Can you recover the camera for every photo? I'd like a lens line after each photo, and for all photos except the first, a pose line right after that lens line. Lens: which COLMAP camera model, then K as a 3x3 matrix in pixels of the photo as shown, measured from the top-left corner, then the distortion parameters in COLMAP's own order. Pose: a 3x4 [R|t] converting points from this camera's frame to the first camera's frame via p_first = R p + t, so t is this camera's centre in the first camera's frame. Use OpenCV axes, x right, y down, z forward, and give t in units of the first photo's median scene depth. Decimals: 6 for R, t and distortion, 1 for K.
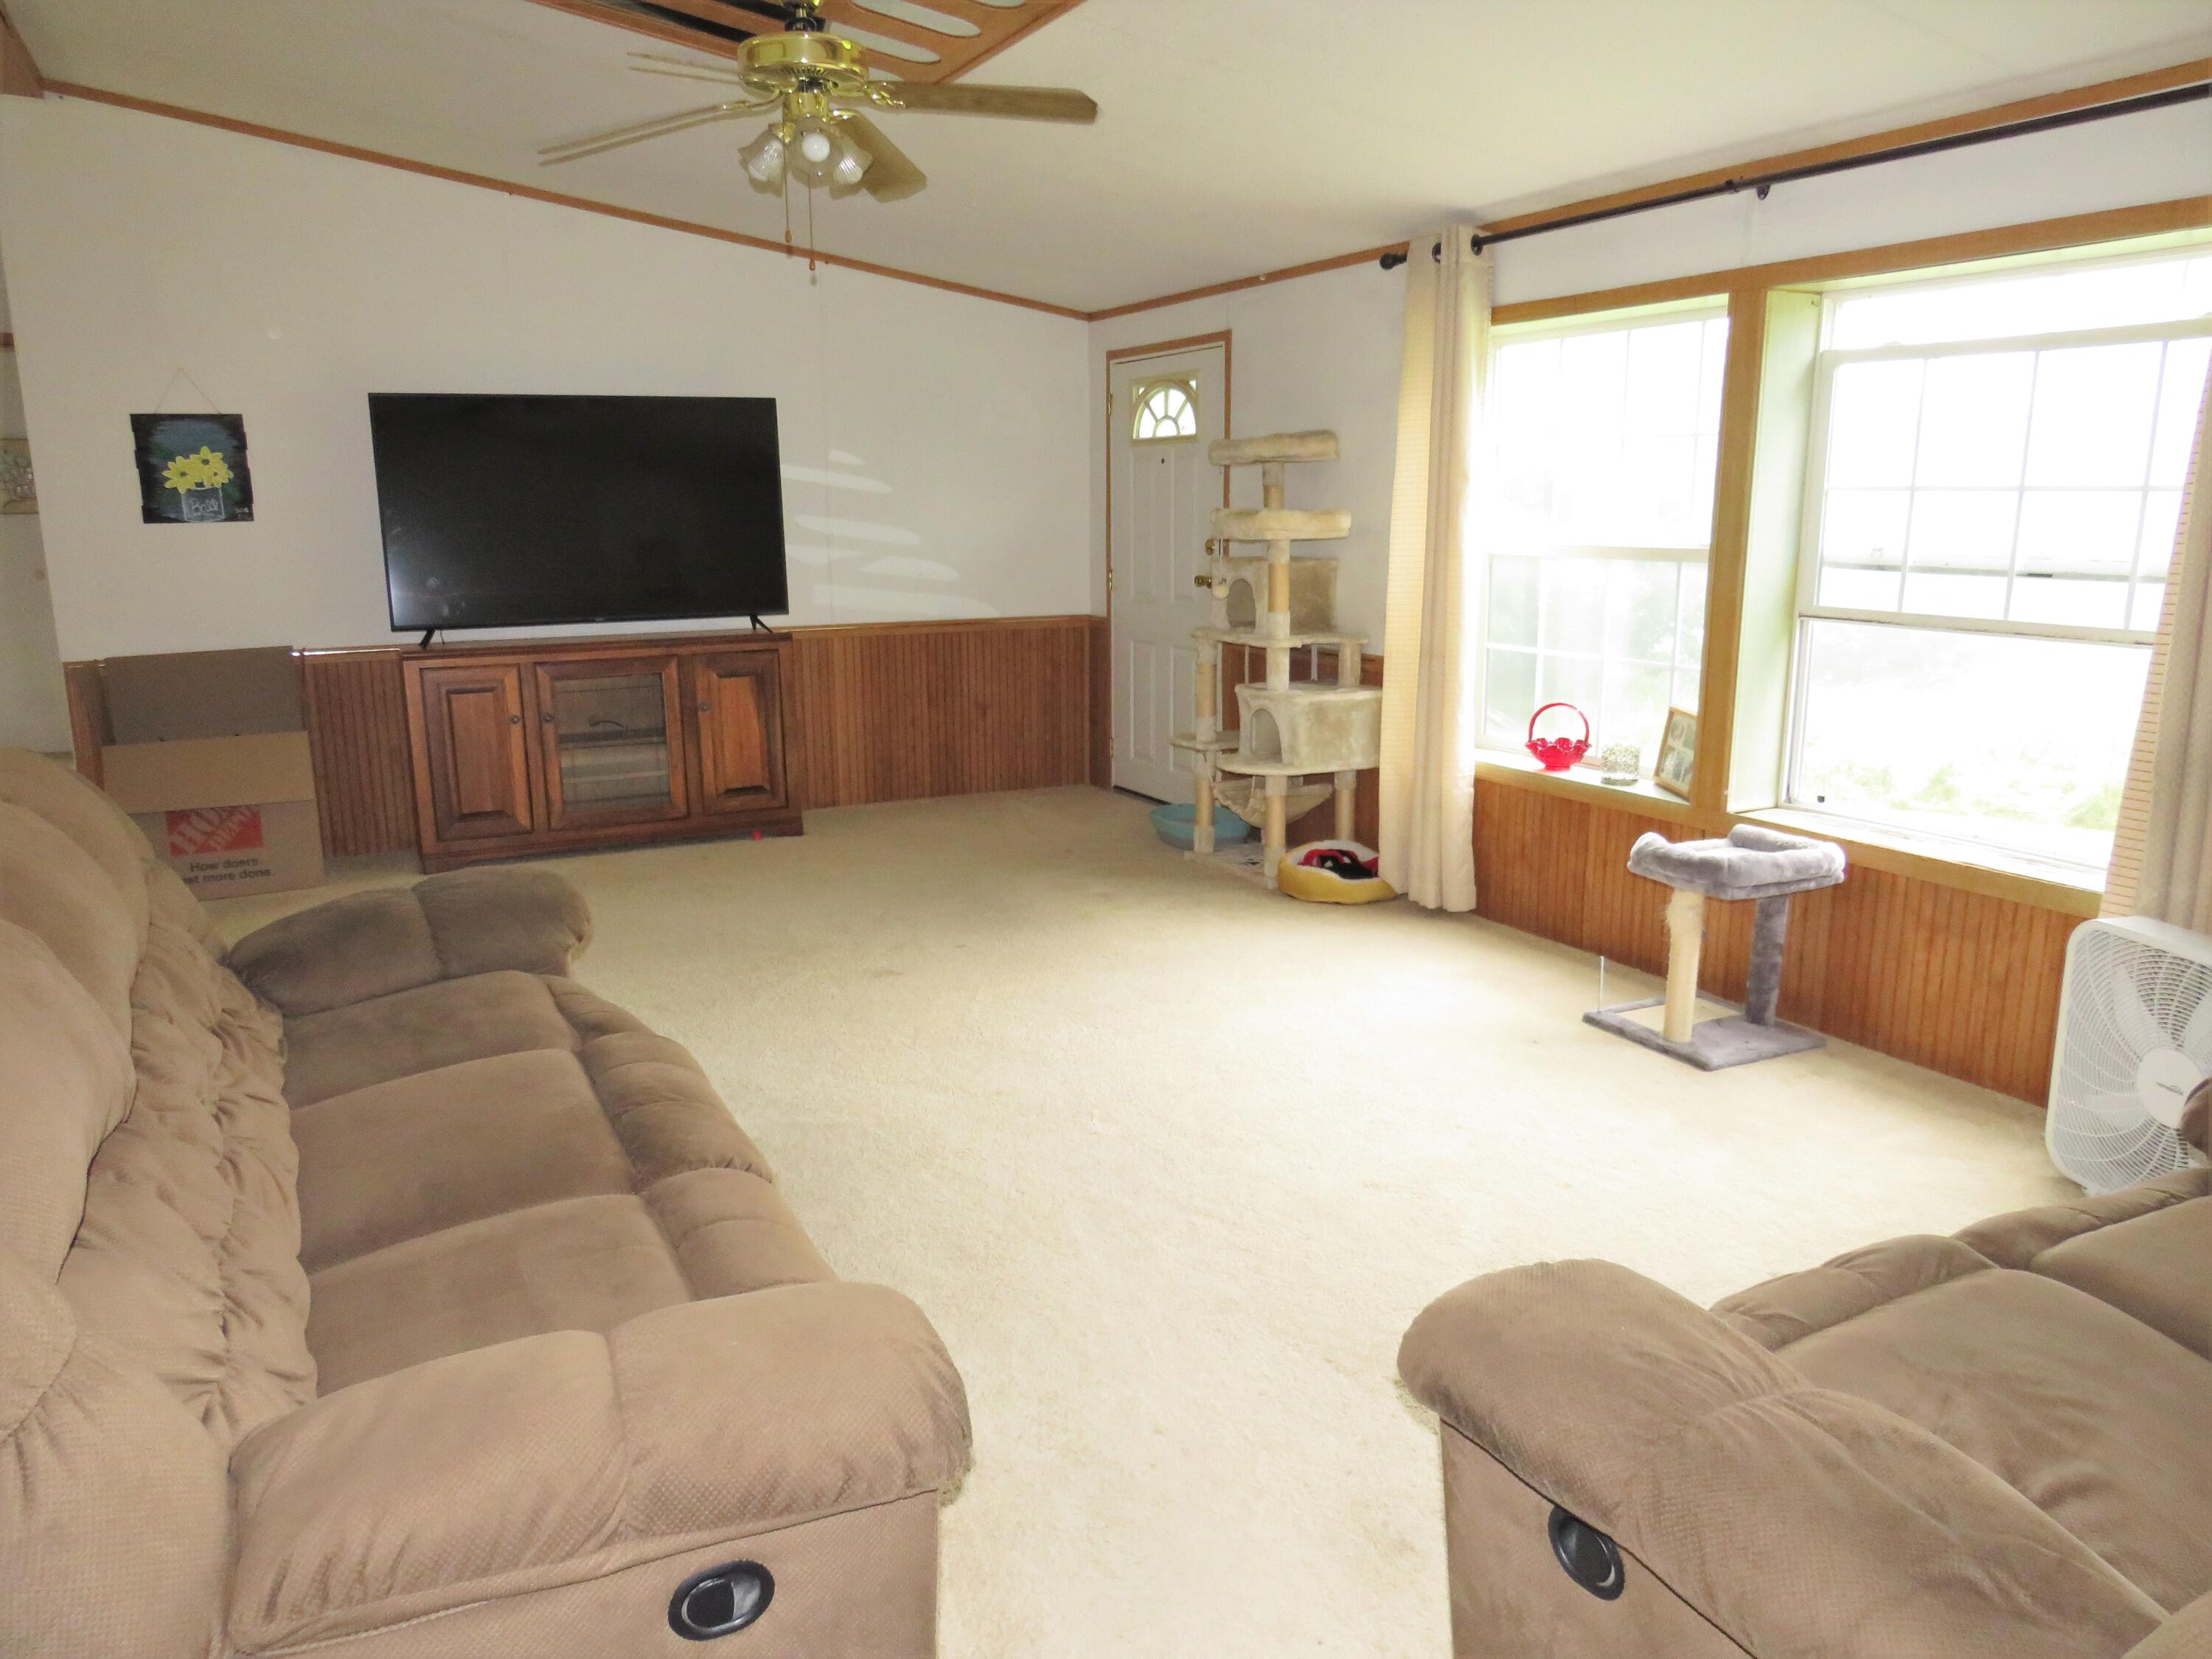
lens RADIAL K [[1561.4, 0, 1107.9], [0, 1561.4, 815.0], [0, 0, 1]] dist [-0.028470, 0.005841]
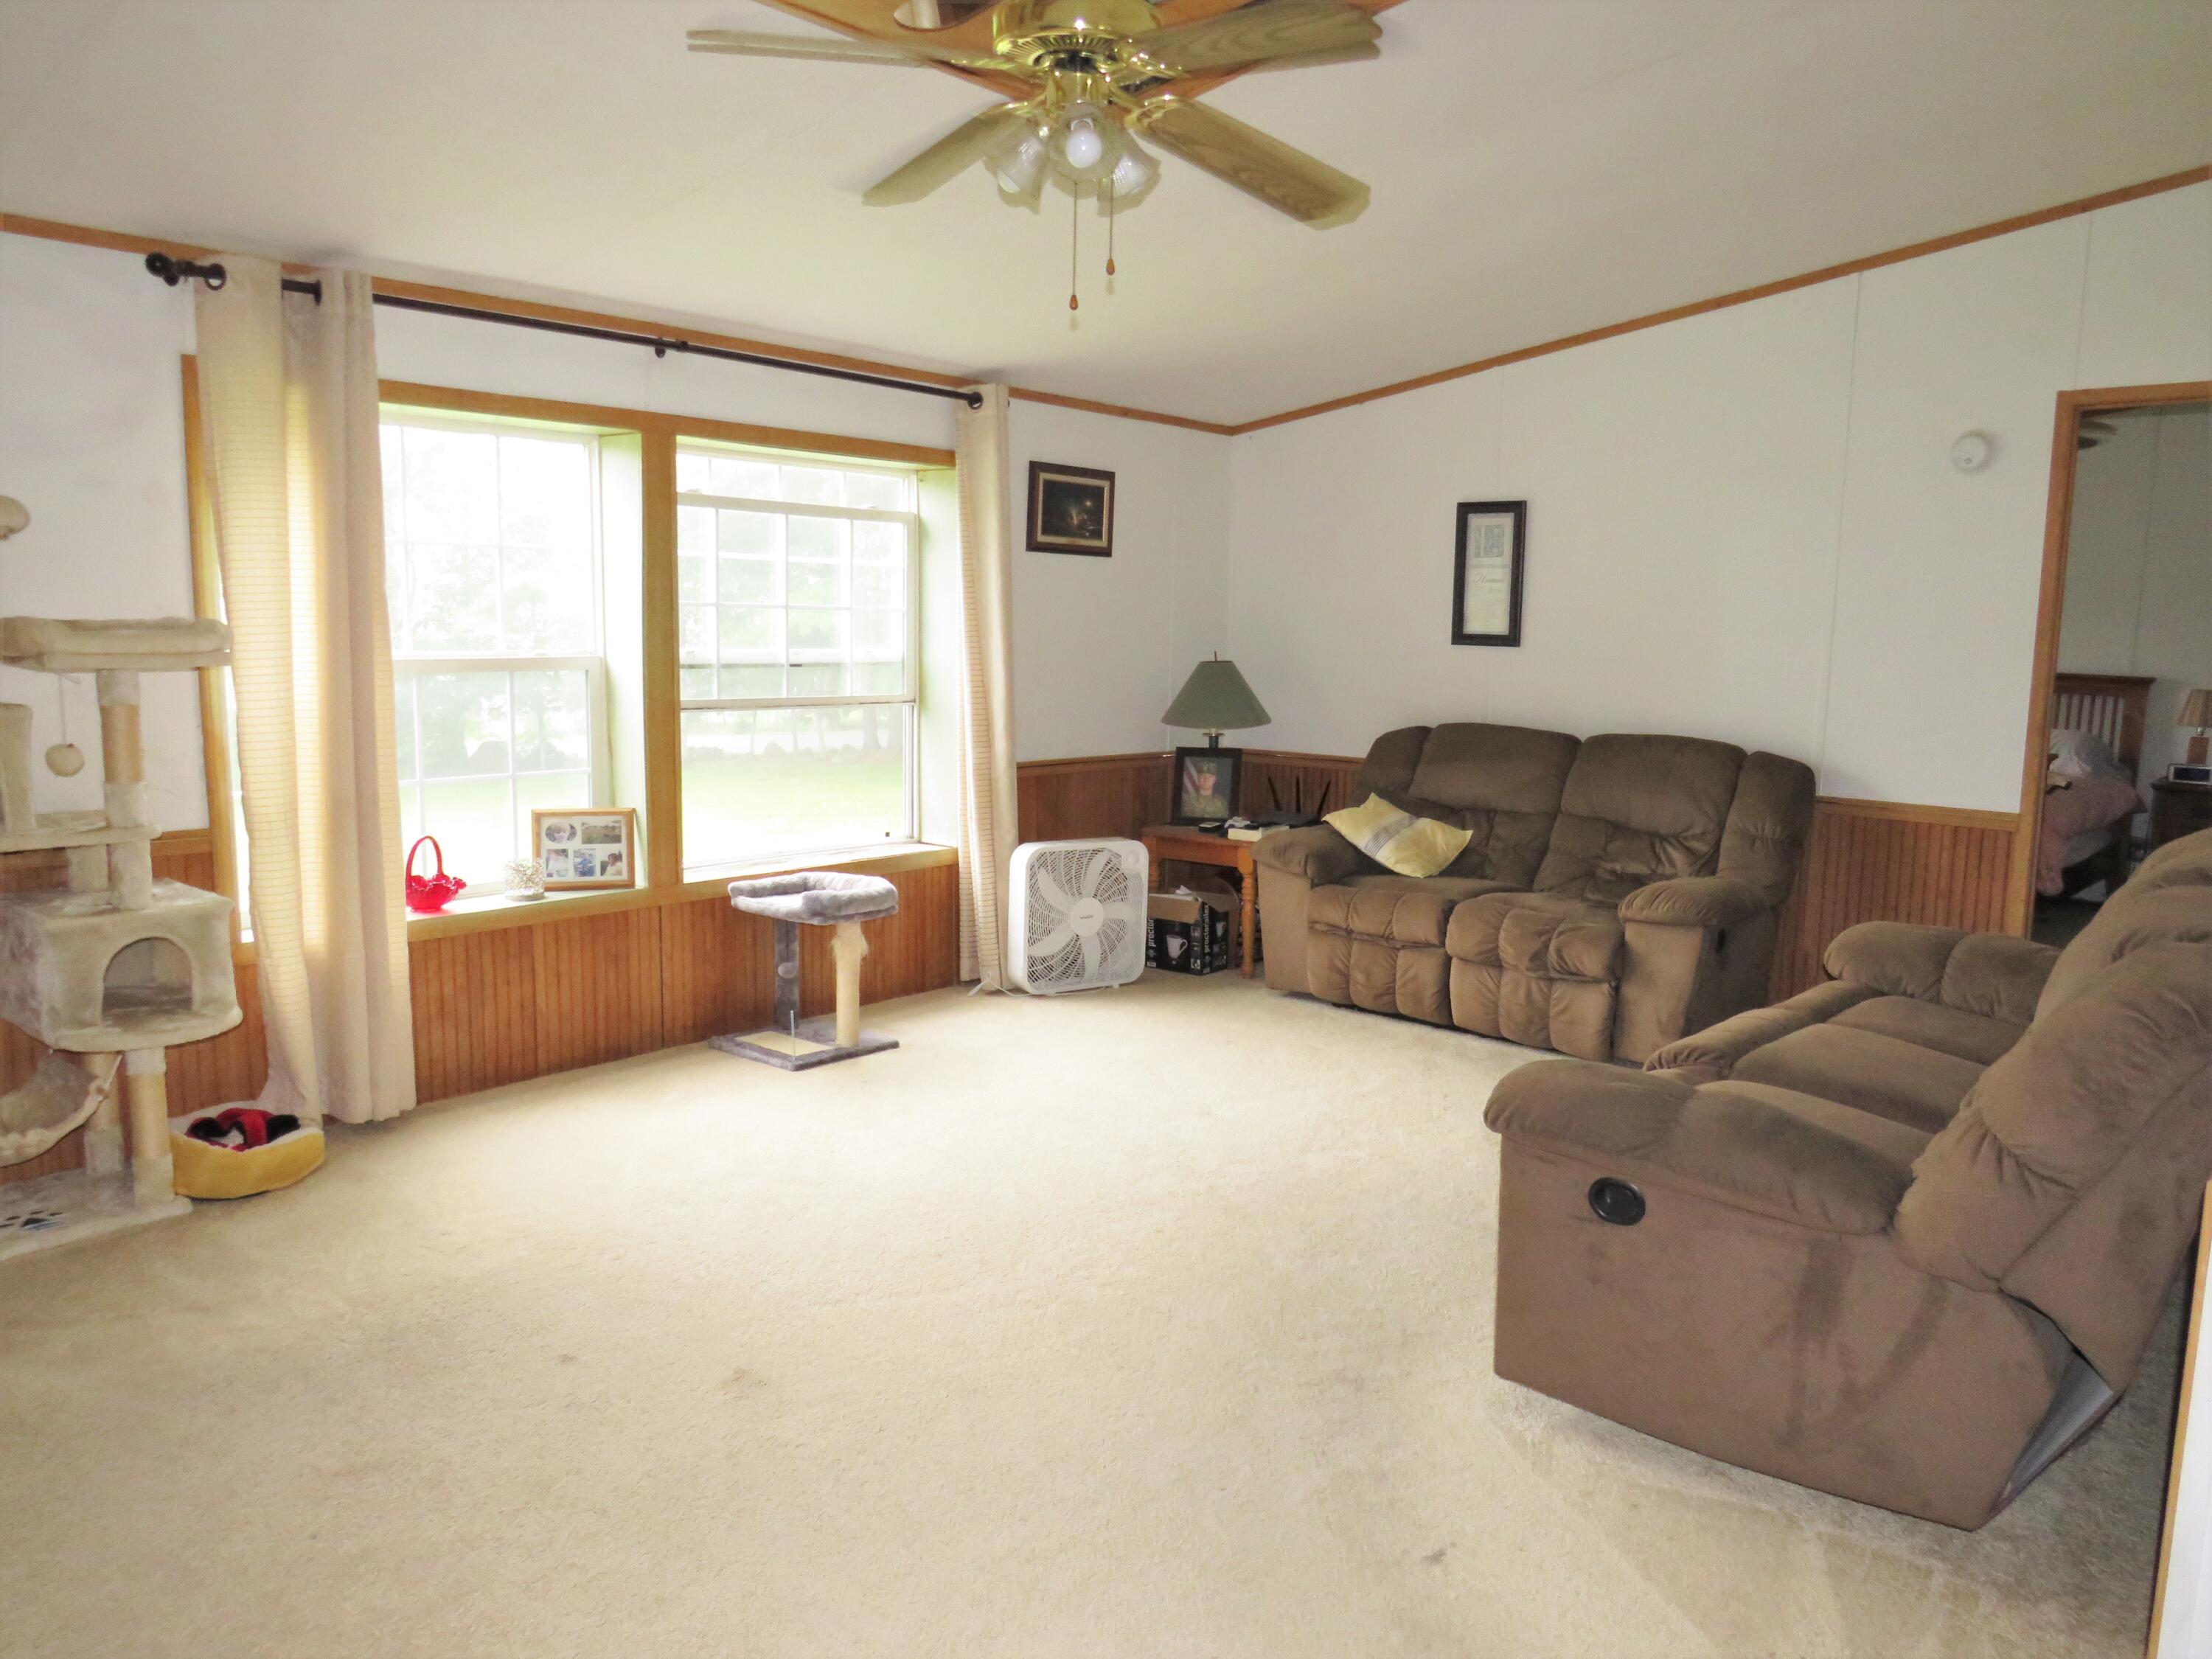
lens RADIAL K [[1561.4, 0, 1107.9], [0, 1561.4, 815.0], [0, 0, 1]] dist [-0.028470, 0.005841]
pose [[-0.358802, -0.119845, 0.925688, -0.990169], [0.166306, 0.967648, 0.189738, -0.277996], [-0.918479, 0.222026, -0.327263, 1.382672]]
